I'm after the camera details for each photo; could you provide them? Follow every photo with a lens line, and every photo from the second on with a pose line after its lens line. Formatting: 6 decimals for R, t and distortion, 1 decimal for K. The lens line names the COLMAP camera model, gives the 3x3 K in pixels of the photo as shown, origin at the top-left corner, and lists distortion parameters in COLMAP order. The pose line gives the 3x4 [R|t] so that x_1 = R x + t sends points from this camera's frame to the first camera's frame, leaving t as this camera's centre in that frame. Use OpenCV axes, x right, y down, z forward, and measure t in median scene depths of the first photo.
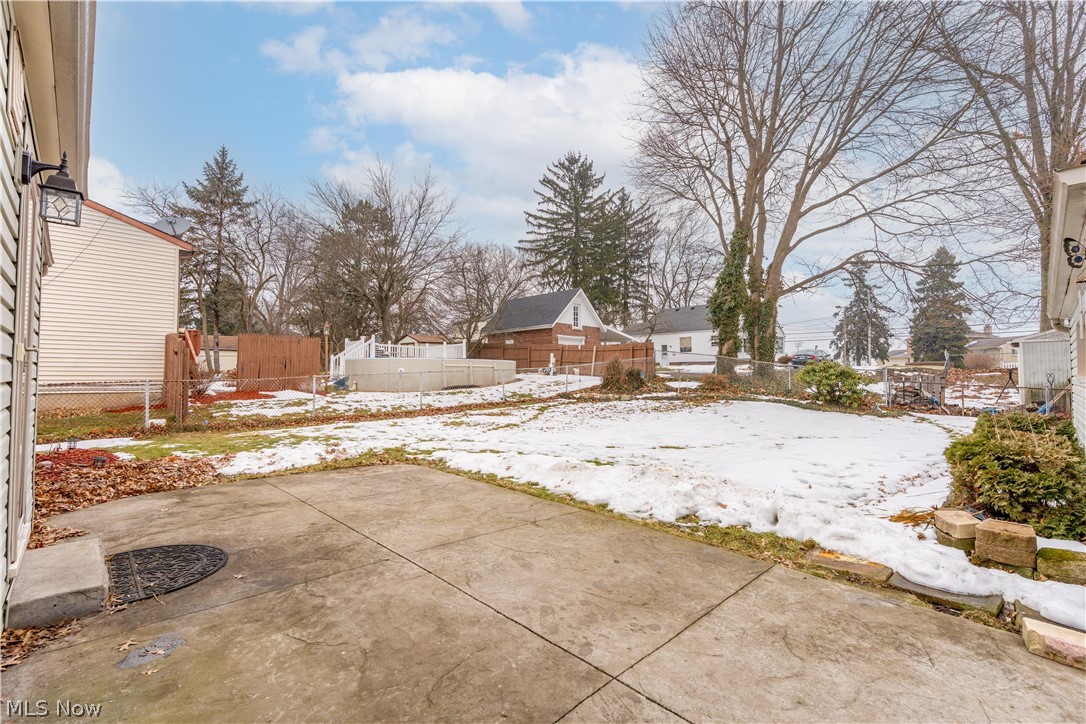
lens RADIAL K [[488.2, 0, 544.0], [0, 488.2, 361.6], [0, 0, 1]] dist [-0.003613, 0.000556]
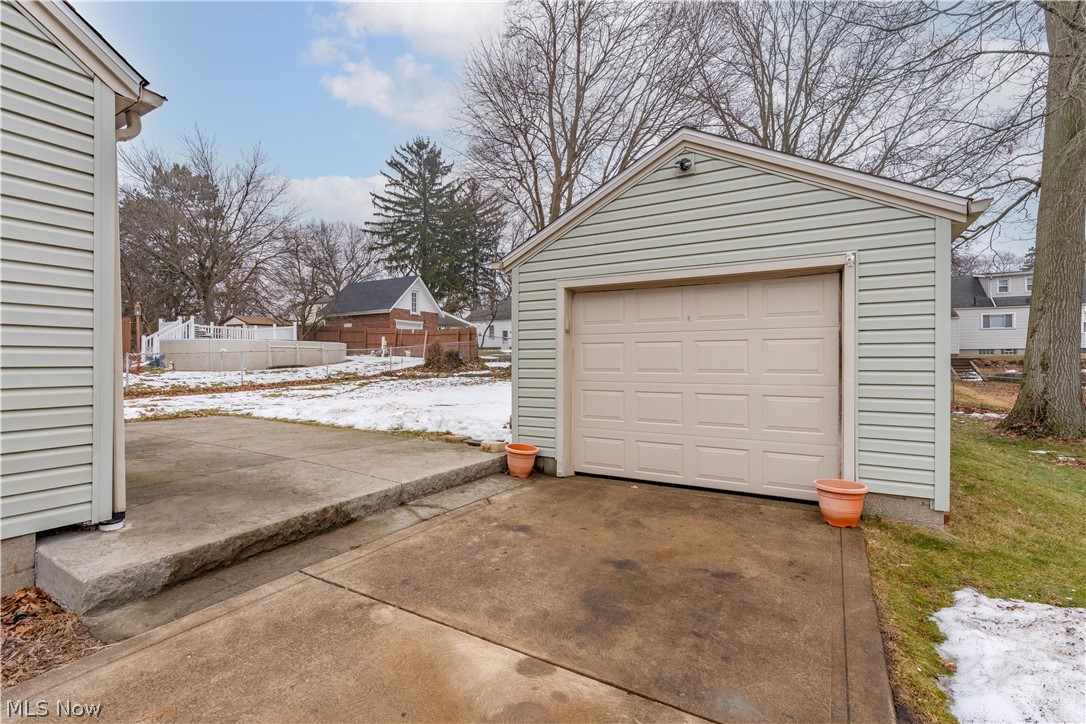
lens RADIAL K [[488.2, 0, 540.0], [0, 488.2, 360.3], [0, 0, 1]] dist [-0.003613, 0.000556]
pose [[0.961546, -0.001774, 0.274638, 0.036741], [-0.005760, 0.999629, 0.026623, 0.003291], [-0.274584, -0.027181, 0.961179, -0.095482]]
